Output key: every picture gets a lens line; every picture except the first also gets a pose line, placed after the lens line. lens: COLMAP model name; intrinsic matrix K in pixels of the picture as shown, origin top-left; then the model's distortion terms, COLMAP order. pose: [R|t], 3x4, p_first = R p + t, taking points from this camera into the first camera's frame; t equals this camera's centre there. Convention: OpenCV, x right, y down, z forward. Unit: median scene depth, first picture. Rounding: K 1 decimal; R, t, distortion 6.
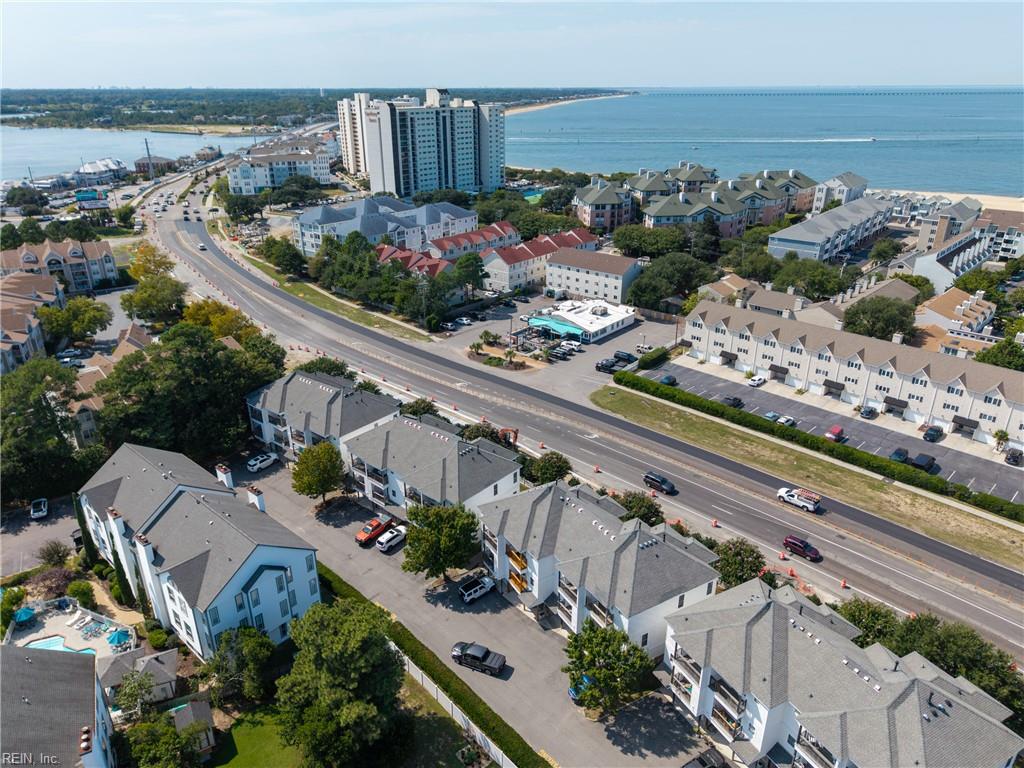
lens RADIAL K [[694.8, 0, 498.4], [0, 694.8, 385.2], [0, 0, 1]] dist [0.059485, -0.070413]
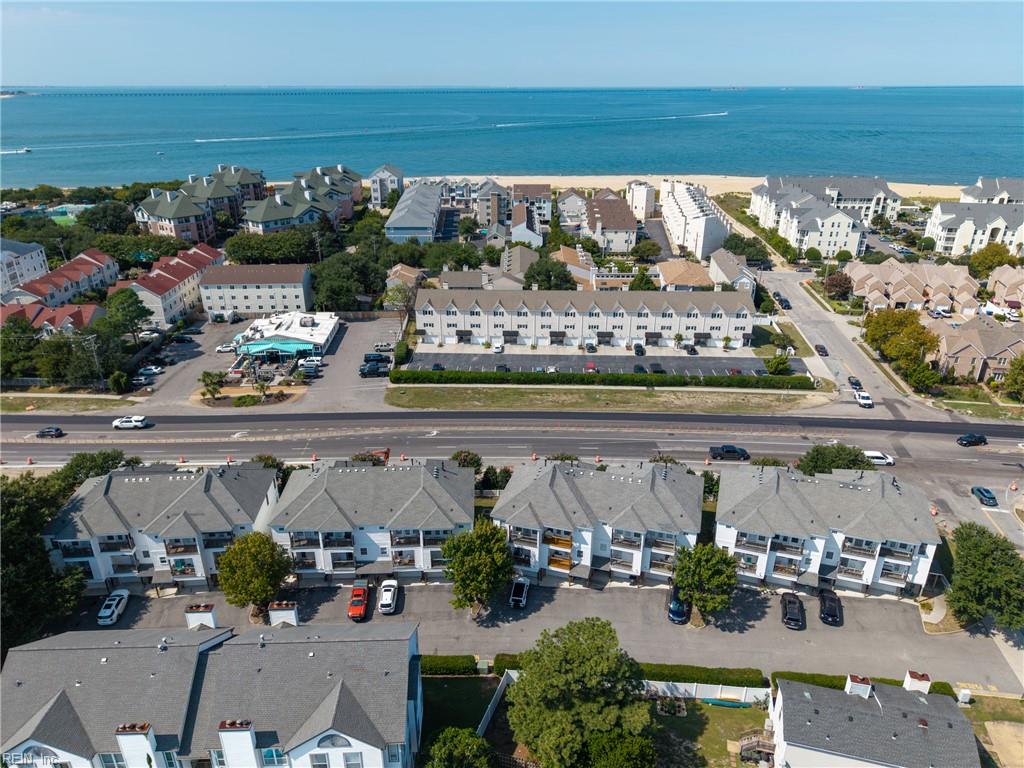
lens RADIAL K [[694.8, 0, 498.4], [0, 694.8, 385.2], [0, 0, 1]] dist [0.059485, -0.070413]
pose [[0.722070, -0.273628, 0.635407, -0.334472], [0.272260, 0.956737, 0.102610, -0.057383], [-0.635995, 0.098904, 0.765329, 0.119421]]
